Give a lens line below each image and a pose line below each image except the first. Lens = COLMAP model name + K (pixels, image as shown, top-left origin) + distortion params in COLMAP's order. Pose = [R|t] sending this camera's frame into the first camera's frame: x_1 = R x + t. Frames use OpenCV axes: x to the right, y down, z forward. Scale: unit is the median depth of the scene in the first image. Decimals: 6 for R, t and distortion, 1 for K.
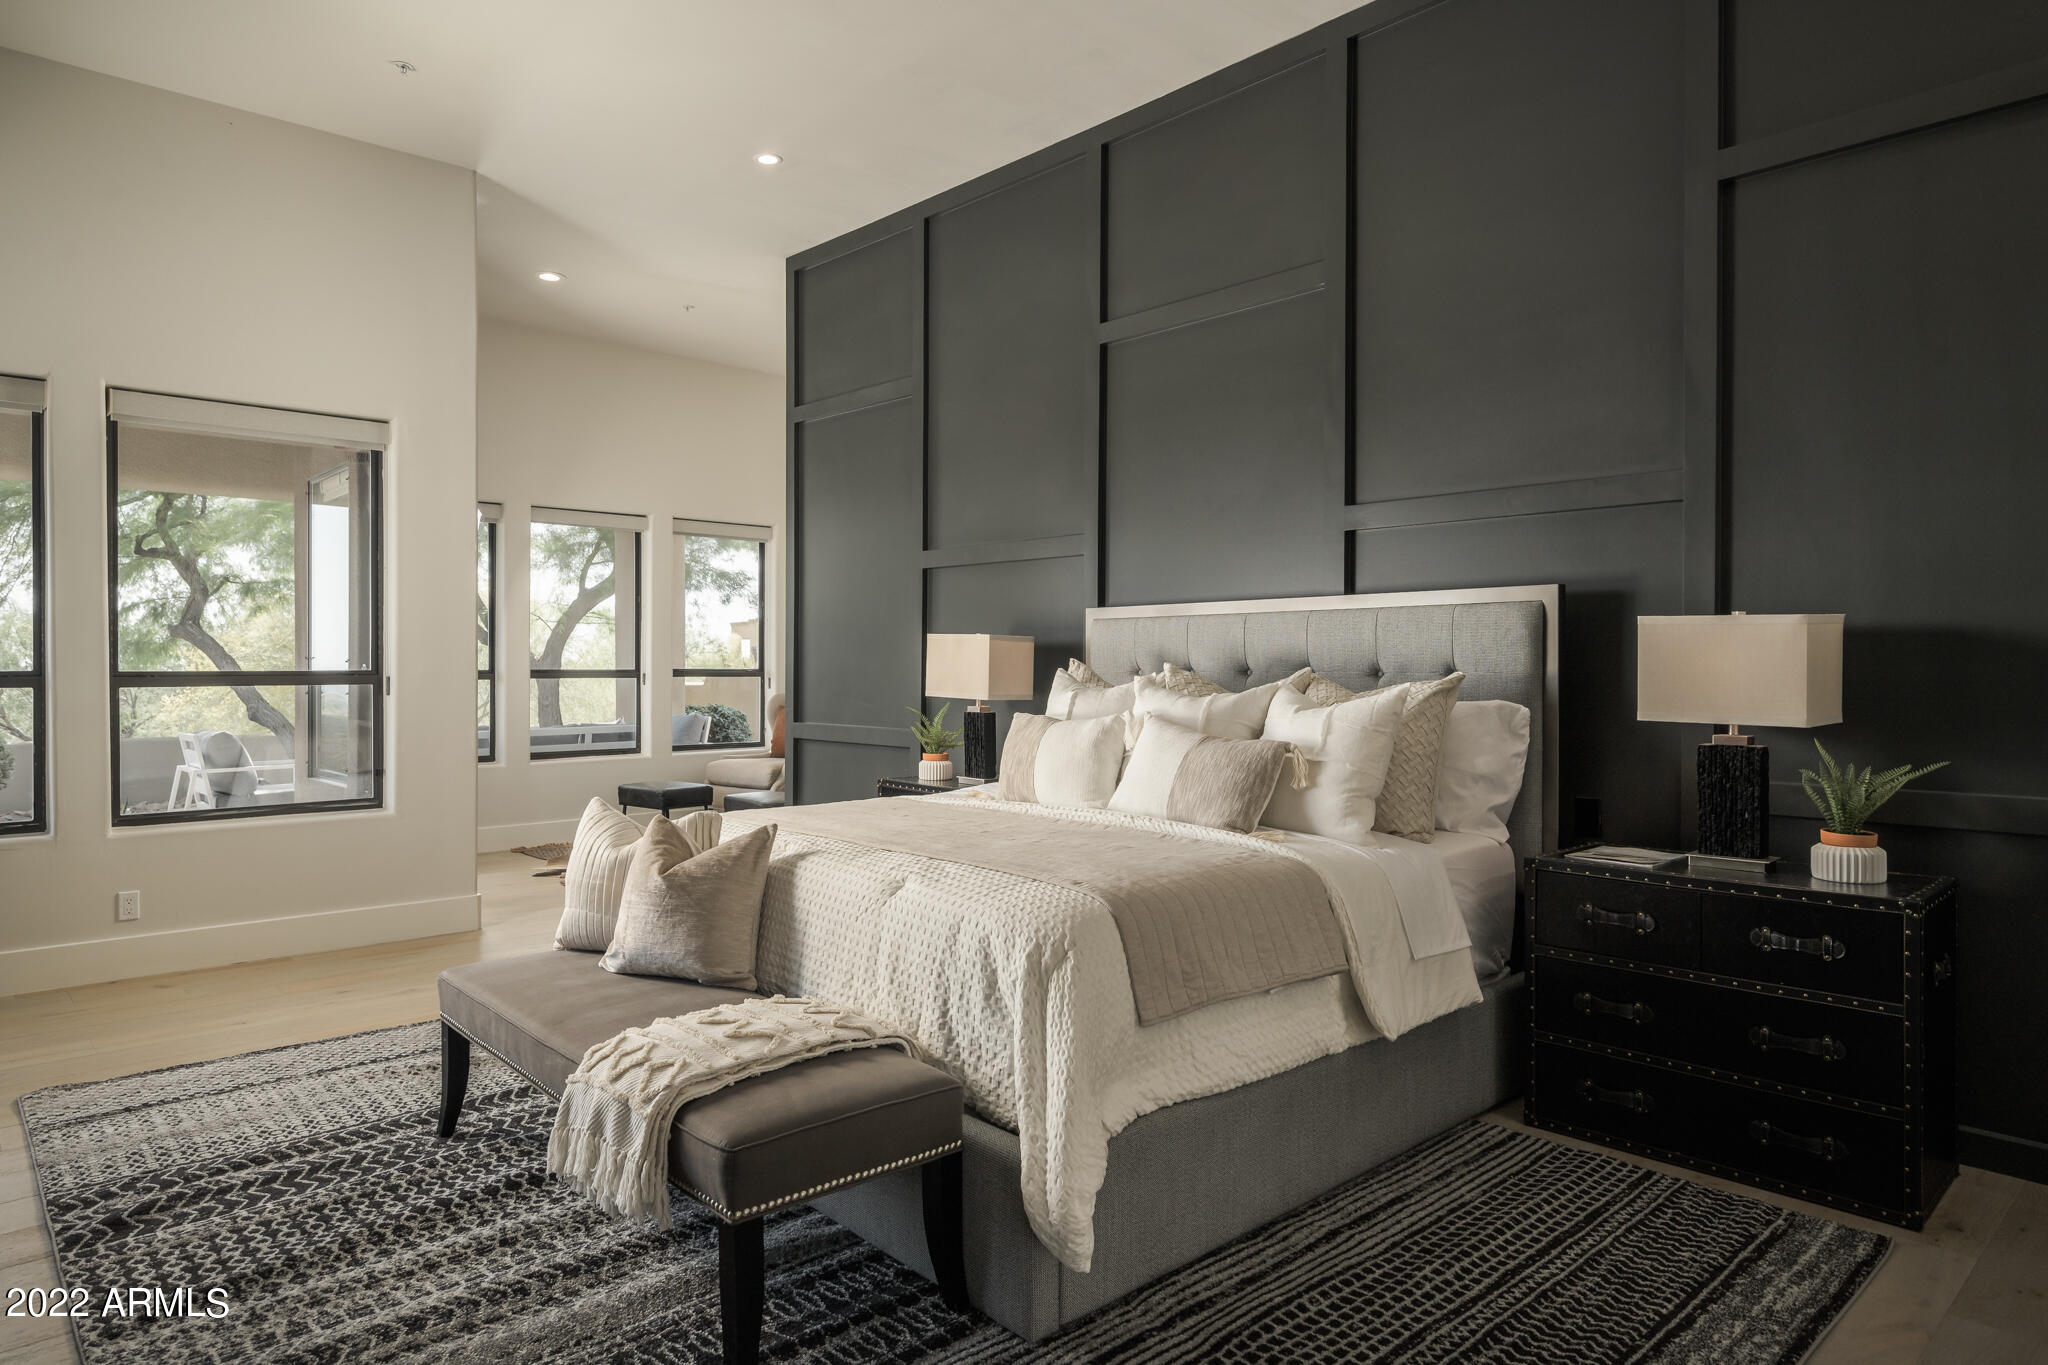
lens RADIAL K [[1208.1, 0, 1022.7], [0, 1208.1, 675.2], [0, 0, 1]] dist [0.003658, -0.000081]
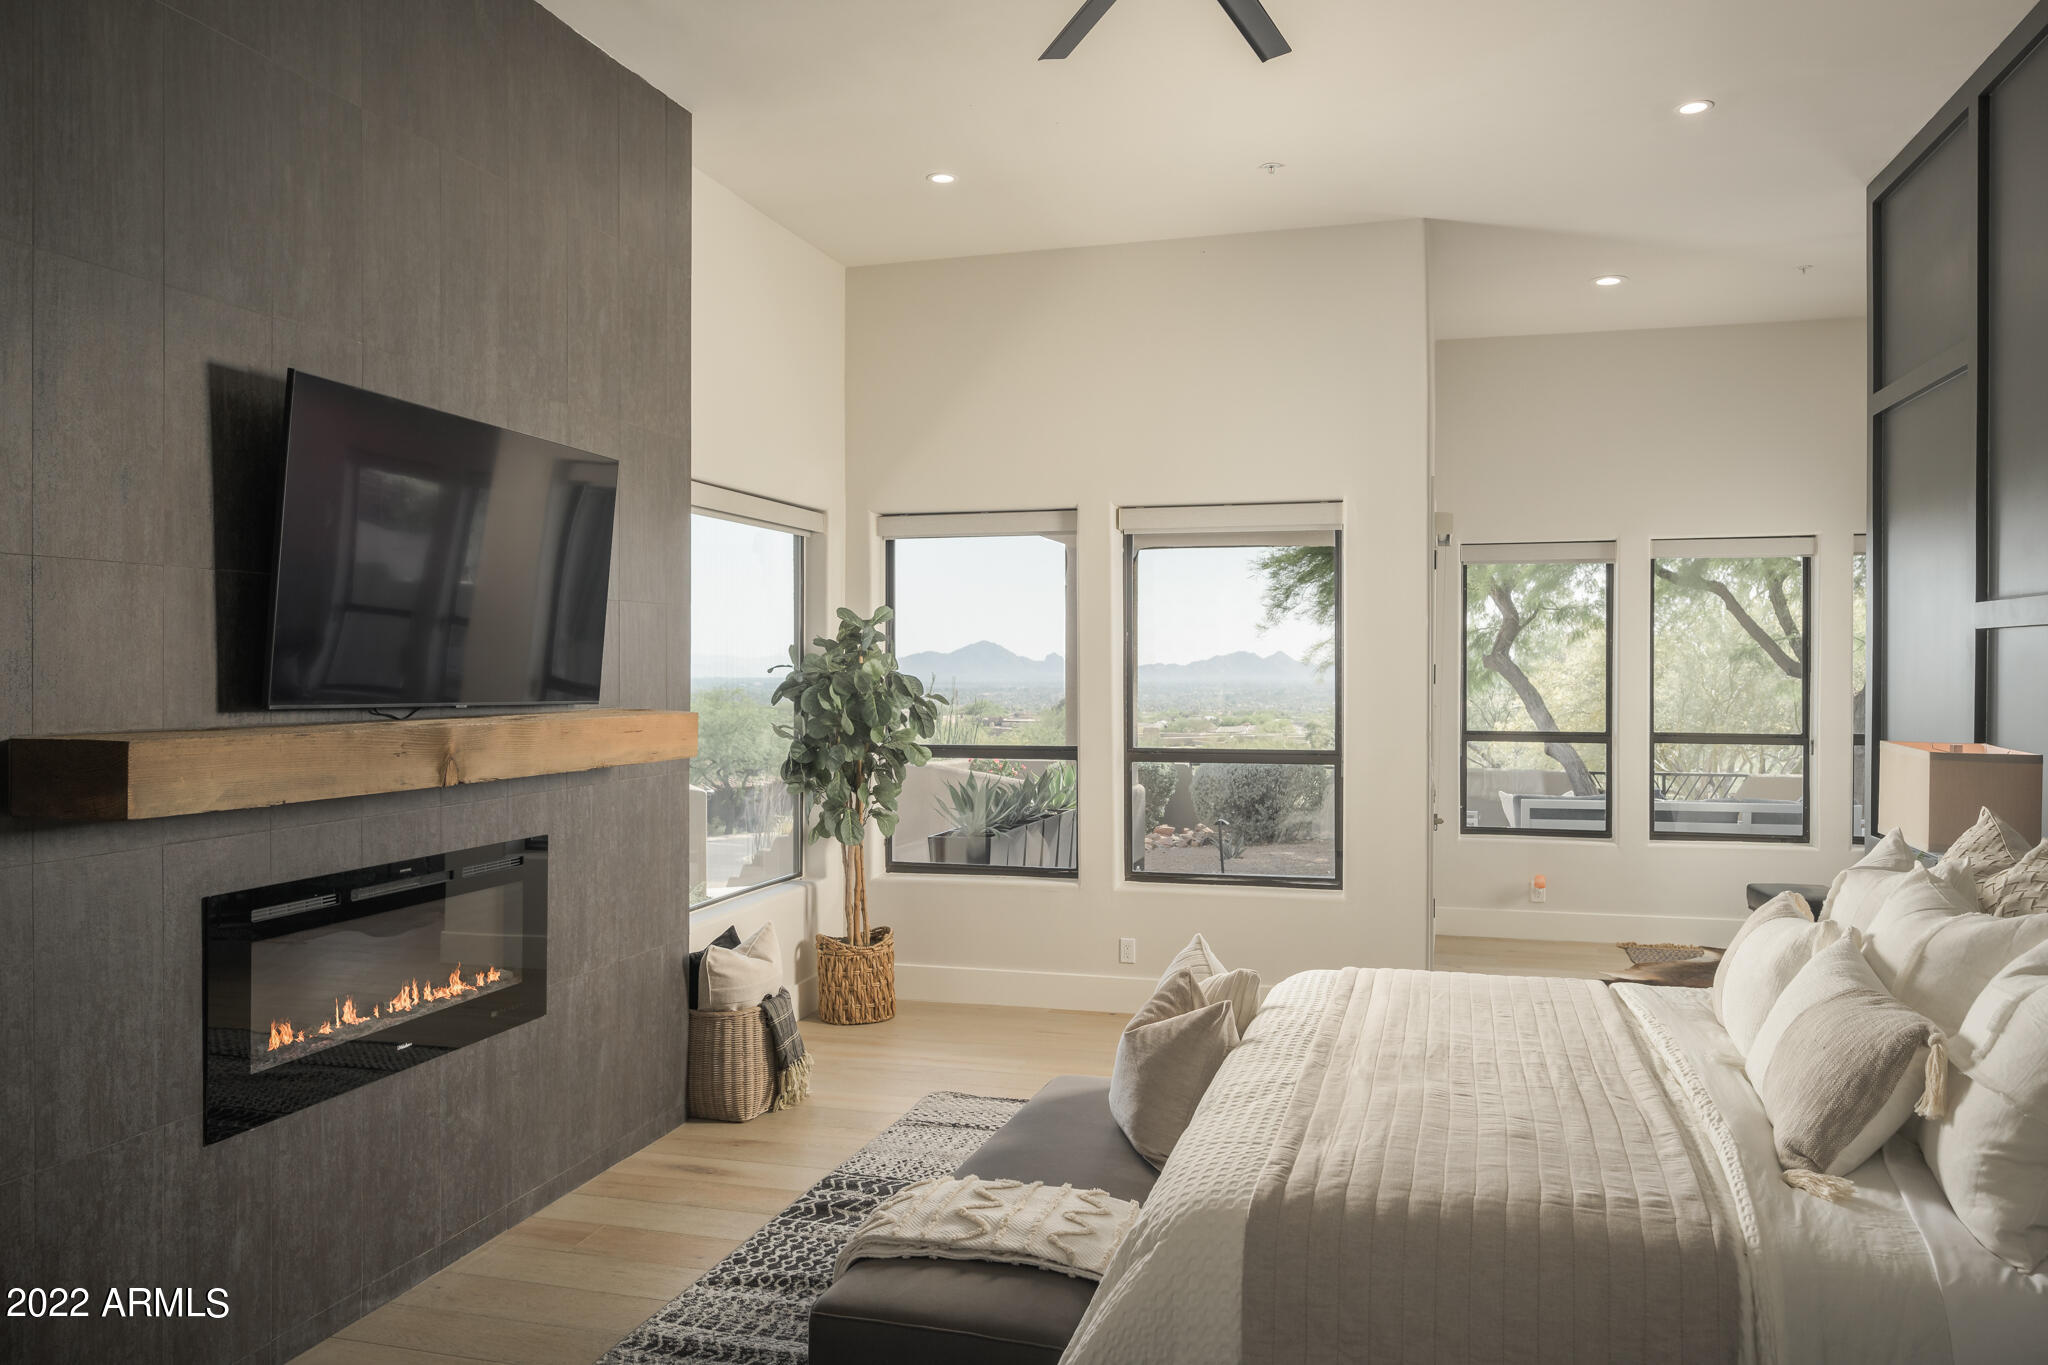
lens RADIAL K [[1418.7, 0, 1024.6], [0, 1418.7, 682.5], [0, 0, 1]] dist [-0.008797, -0.001230]
pose [[0.526742, 0.002846, -0.850021, 0.704112], [-0.006356, 0.999980, -0.000590, -0.128400], [0.850002, 0.005713, 0.526749, 0.371331]]
